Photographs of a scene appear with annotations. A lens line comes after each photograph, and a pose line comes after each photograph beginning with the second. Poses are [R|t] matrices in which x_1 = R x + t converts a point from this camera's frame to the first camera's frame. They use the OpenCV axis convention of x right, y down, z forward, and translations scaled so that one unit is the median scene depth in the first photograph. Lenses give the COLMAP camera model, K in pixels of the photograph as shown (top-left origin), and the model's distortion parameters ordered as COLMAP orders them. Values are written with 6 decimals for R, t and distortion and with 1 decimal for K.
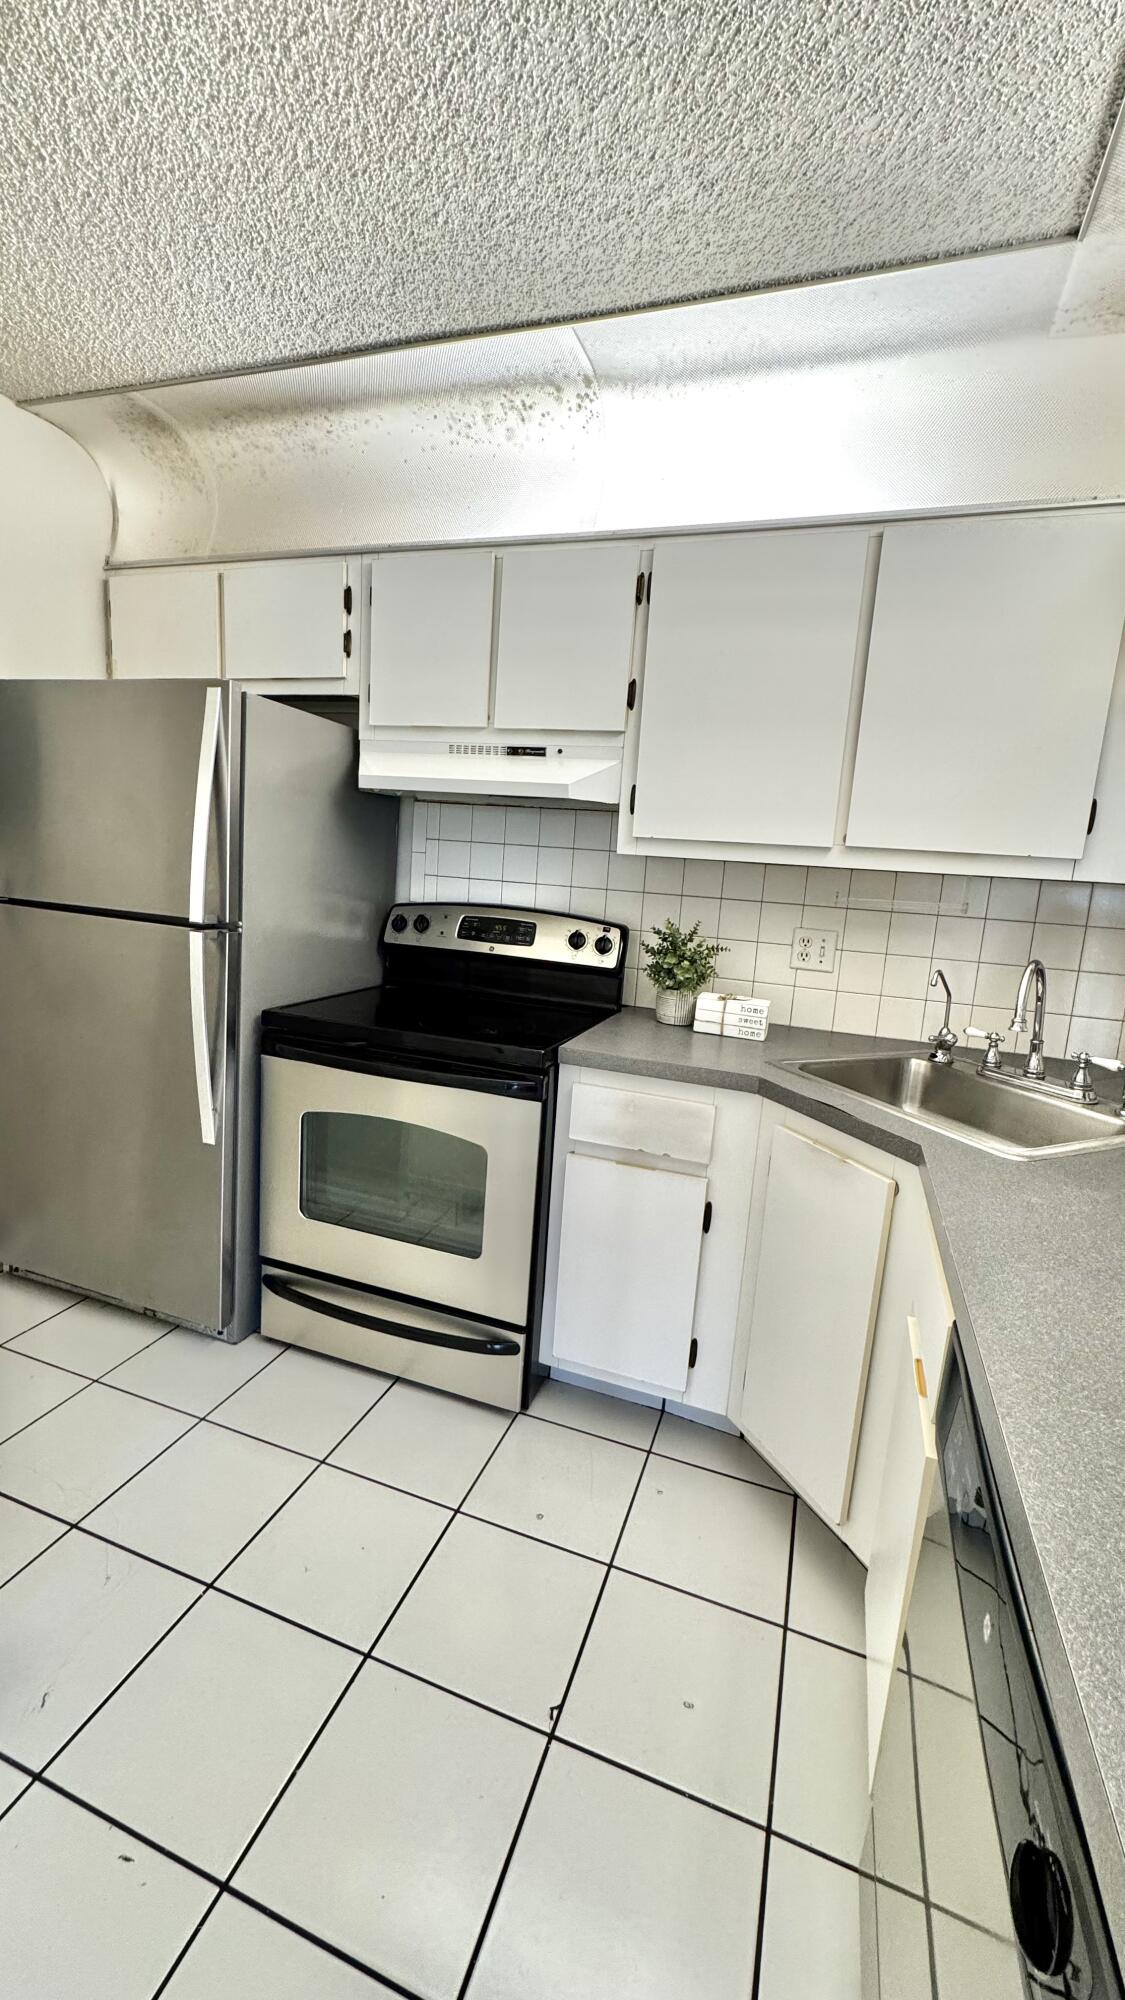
lens RADIAL K [[800.2, 0, 565.4], [0, 800.2, 996.4], [0, 0, 1]] dist [-0.000657, 0.000130]
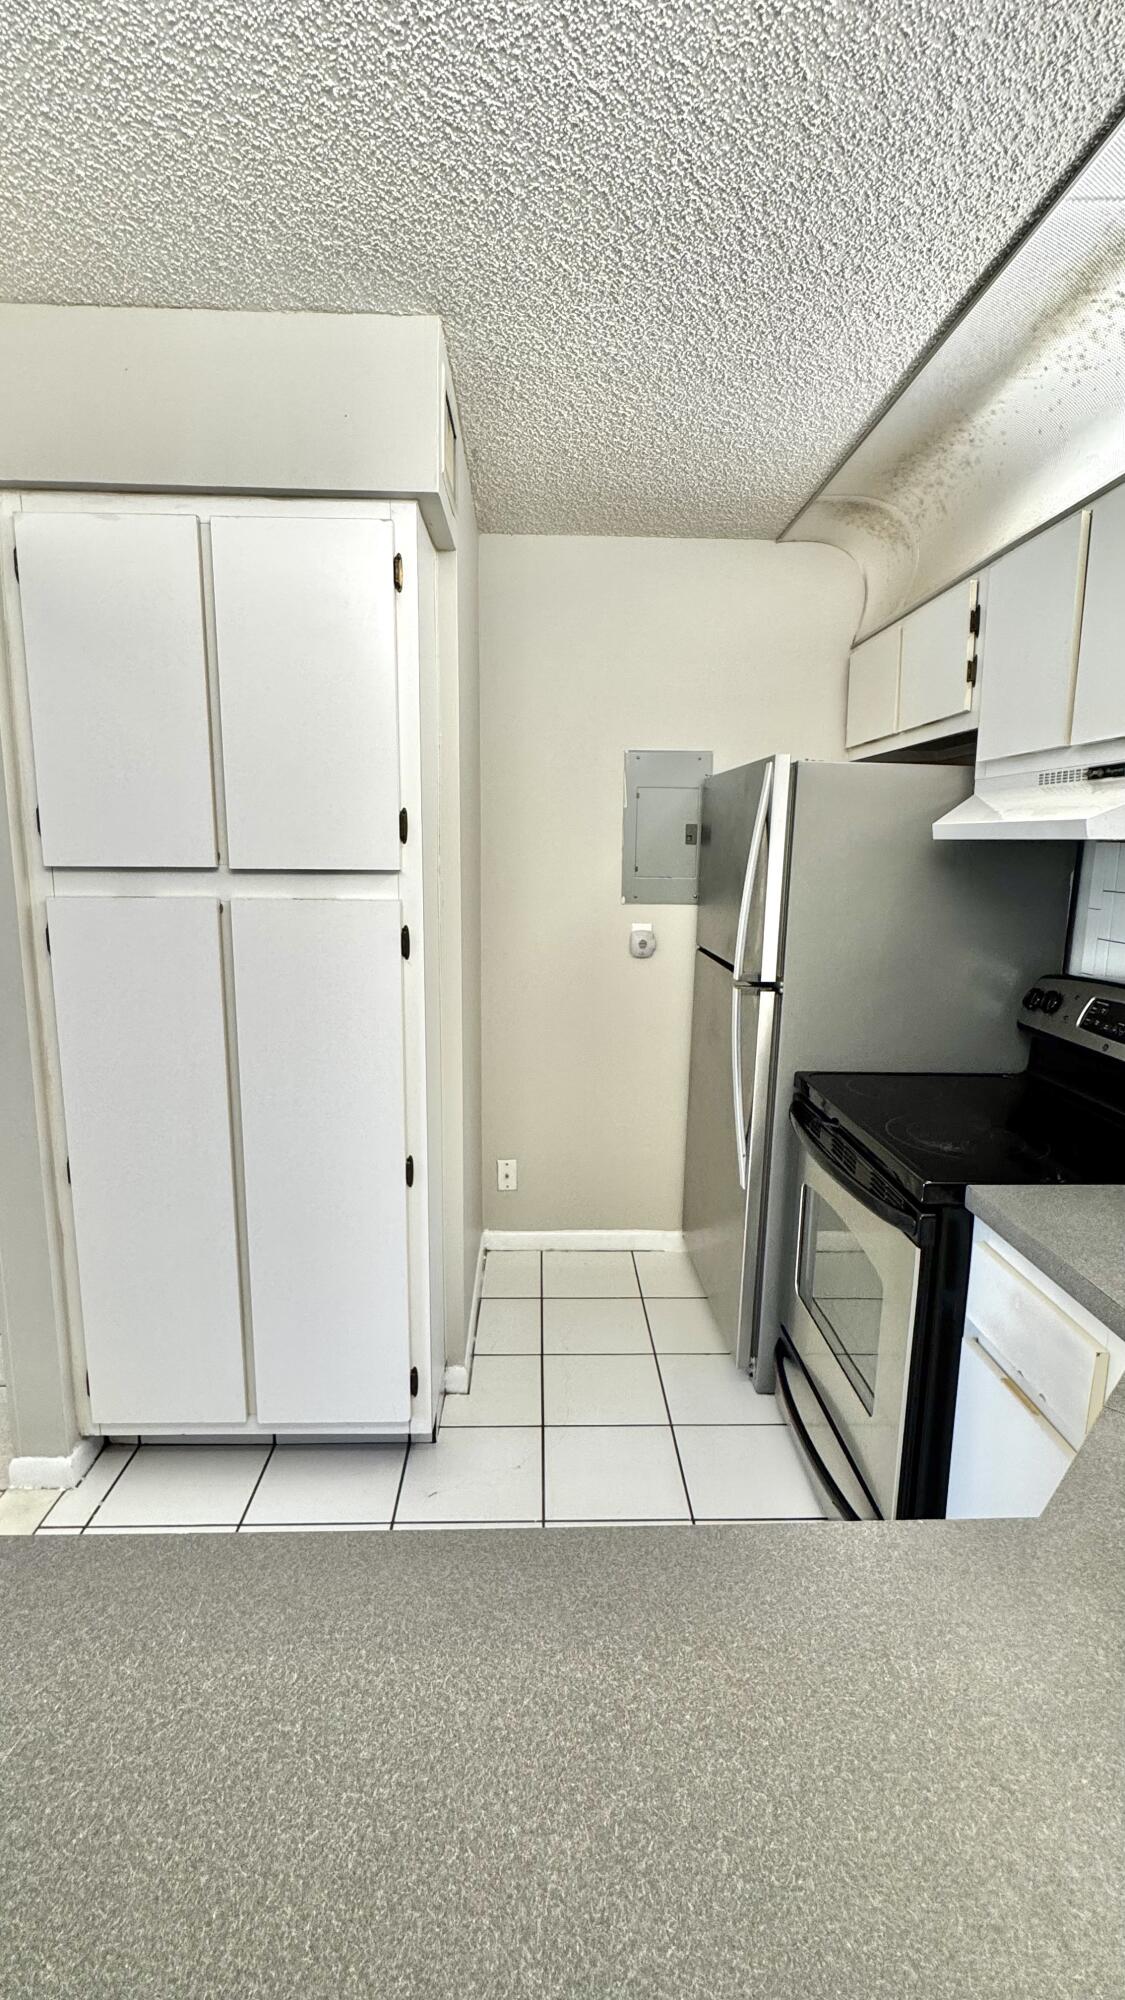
lens RADIAL K [[899.2, 0, 563.9], [0, 899.2, 996.0], [0, 0, 1]] dist [-0.001688, -0.000612]
pose [[0.358134, 0.090837, -0.929241, 0.536027], [-0.143837, 0.988743, 0.041218, -0.078352], [0.922524, 0.118898, 0.367168, 0.302806]]
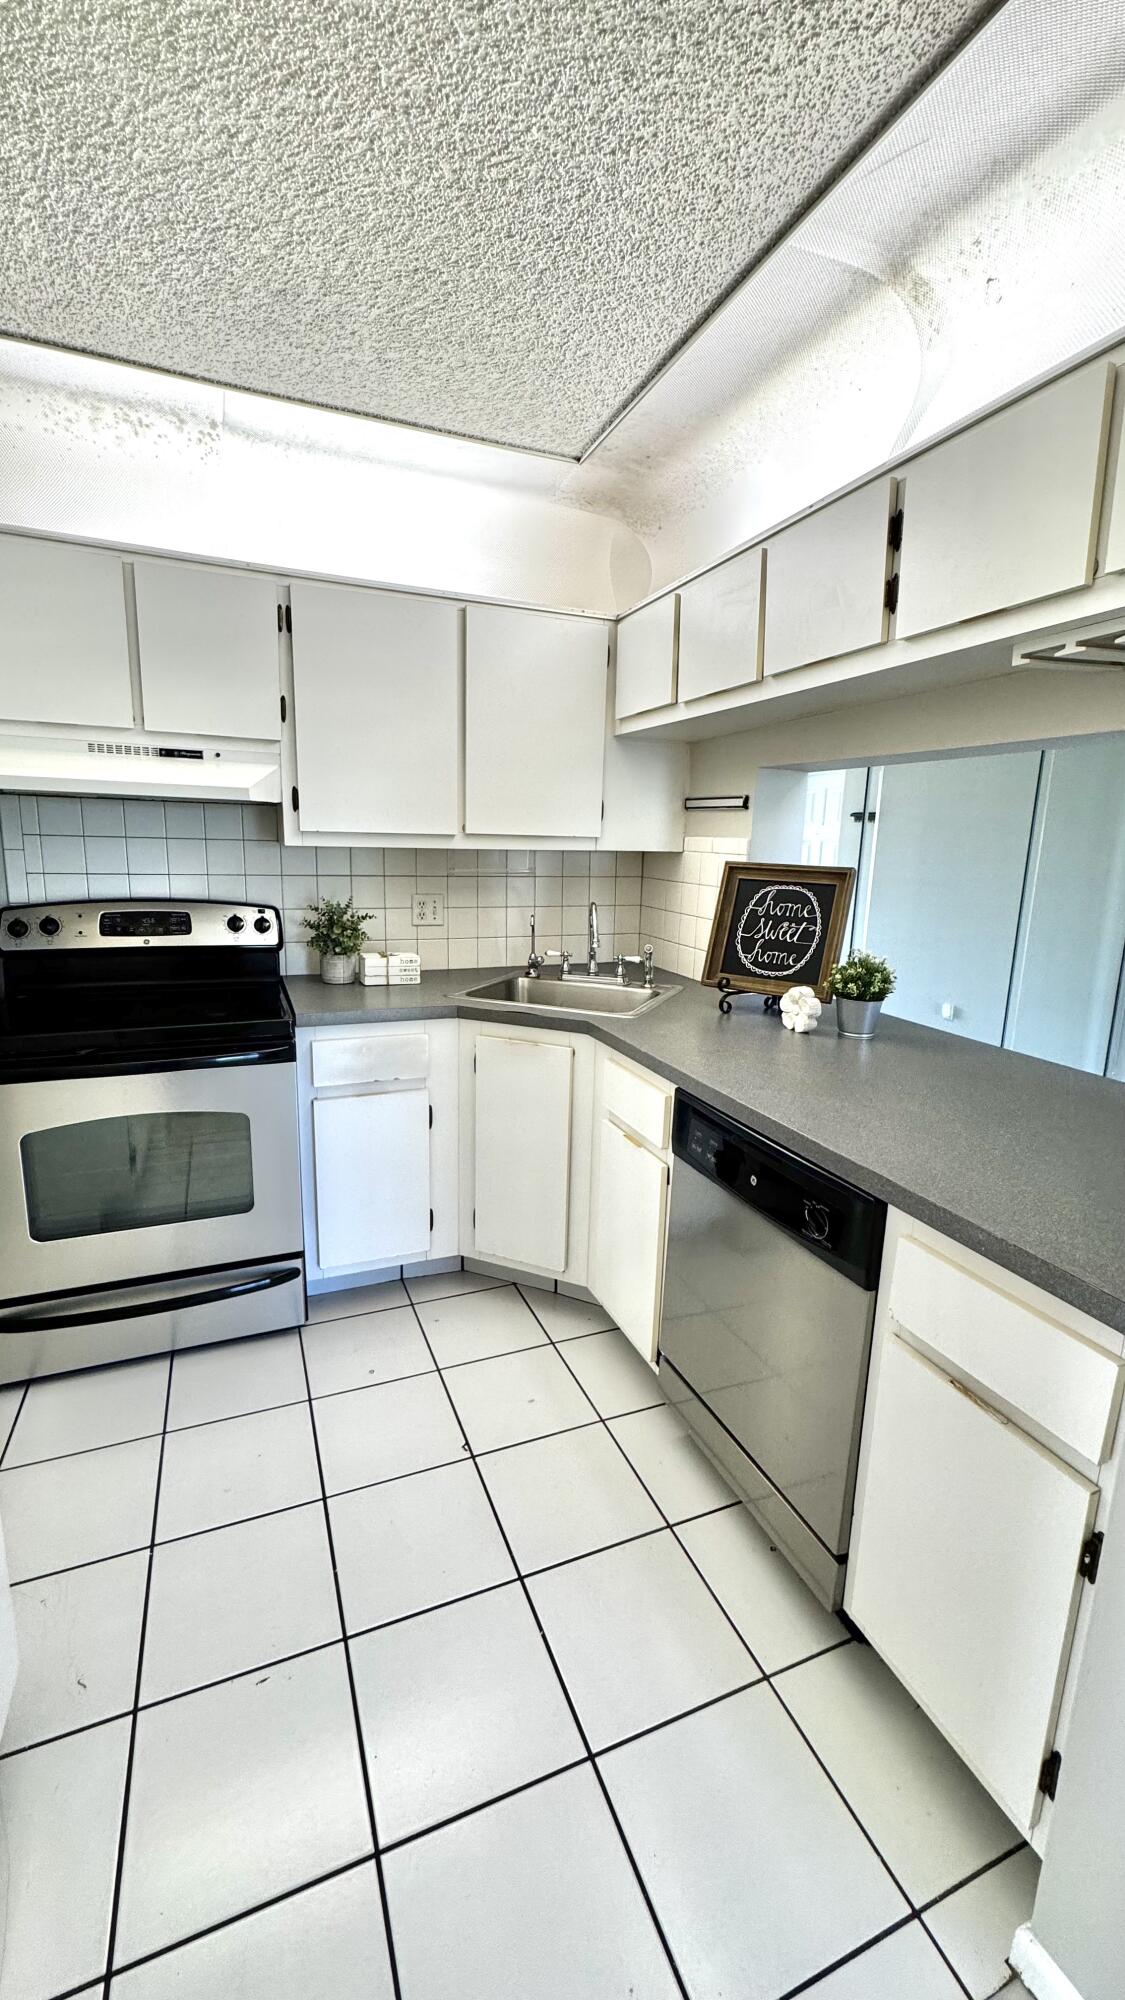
lens RADIAL K [[800.2, 0, 565.4], [0, 800.2, 996.4], [0, 0, 1]] dist [-0.000657, 0.000130]
pose [[0.744065, -0.175620, 0.644612, -0.419465], [0.135167, 0.984451, 0.112185, -0.037838], [-0.654291, 0.003658, 0.756234, -0.146027]]
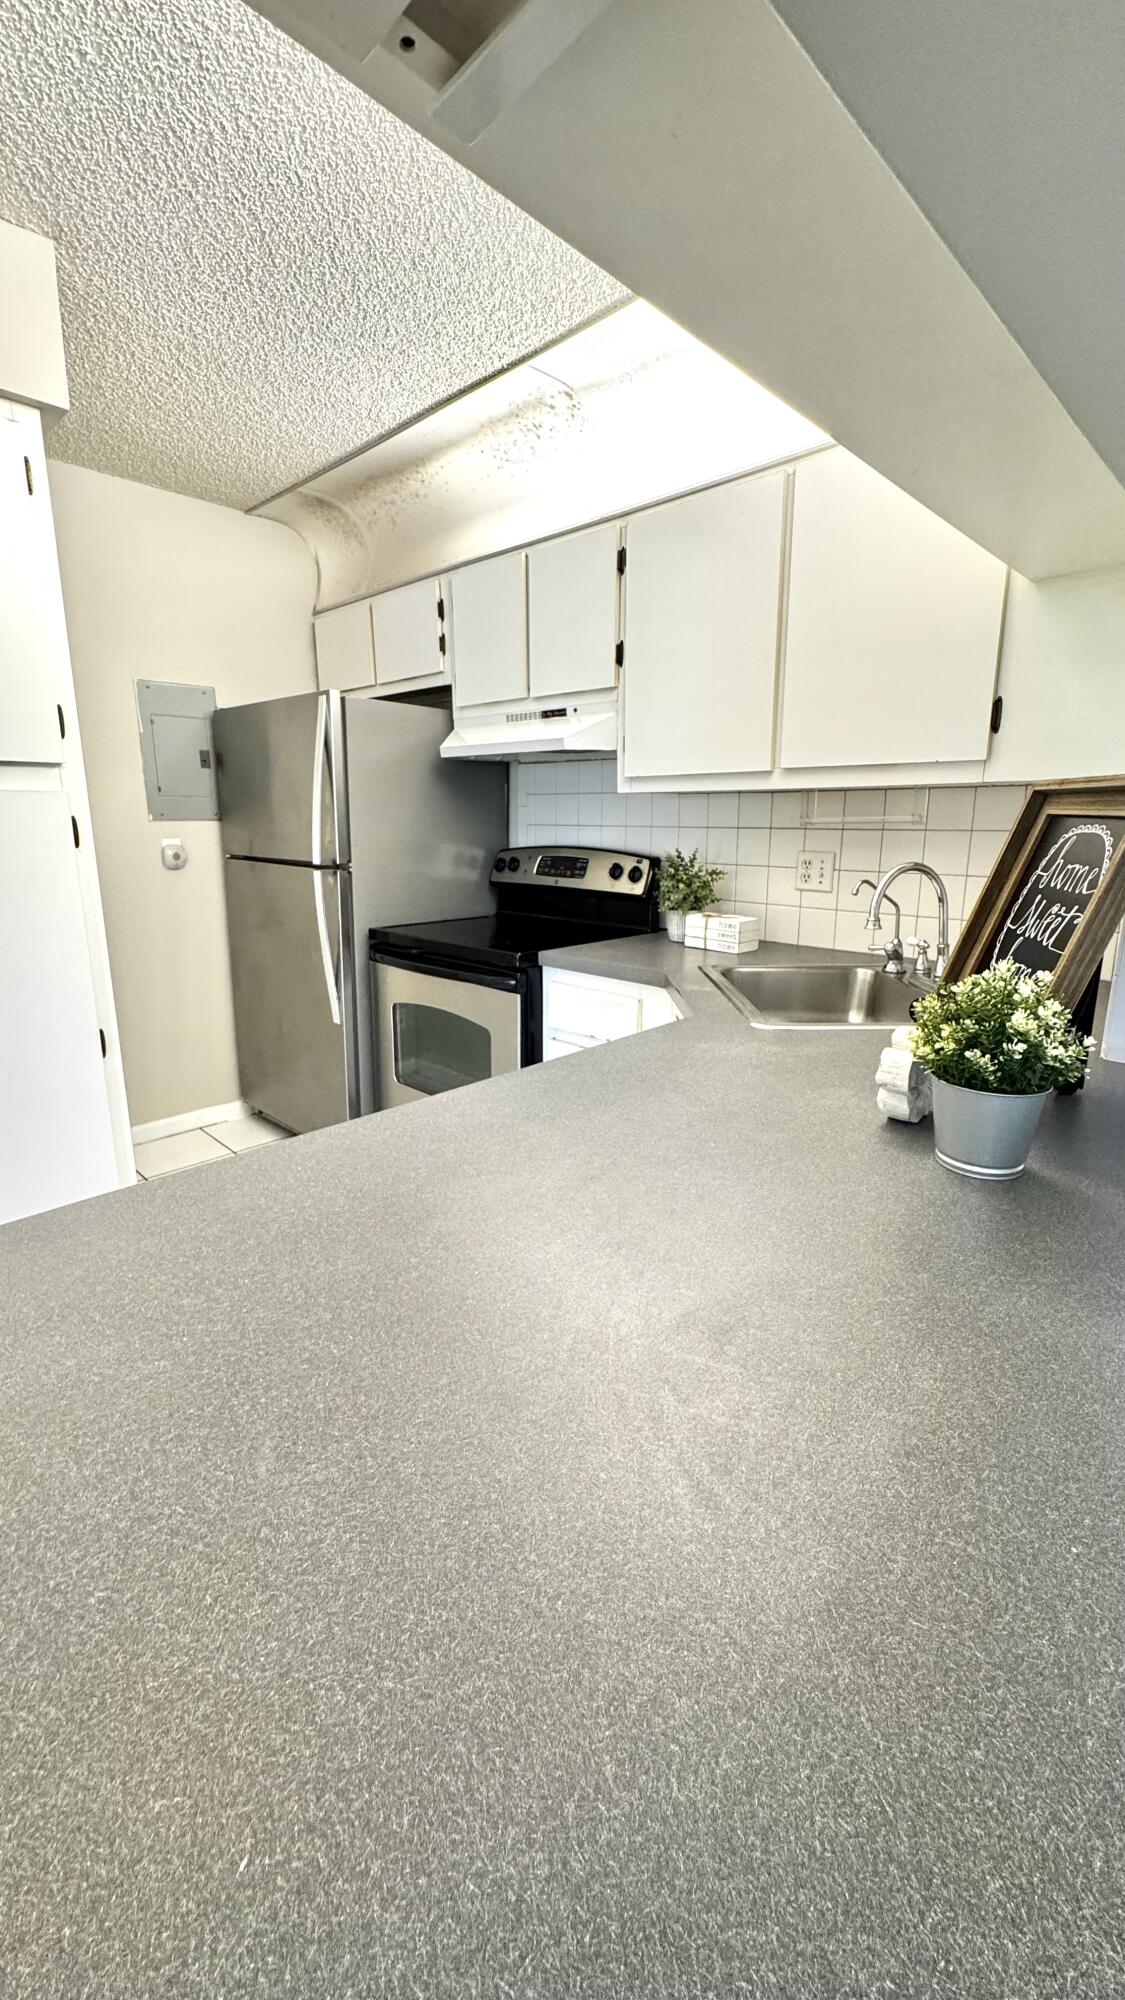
lens RADIAL K [[804.0, 0, 563.8], [0, 804.0, 993.9], [0, 0, 1]] dist [-0.000581, 0.000205]
pose [[0.905611, 0.026777, -0.423264, 0.496519], [-0.011339, 0.999177, 0.038951, 0.070012], [0.423959, -0.030475, 0.905169, -0.105841]]
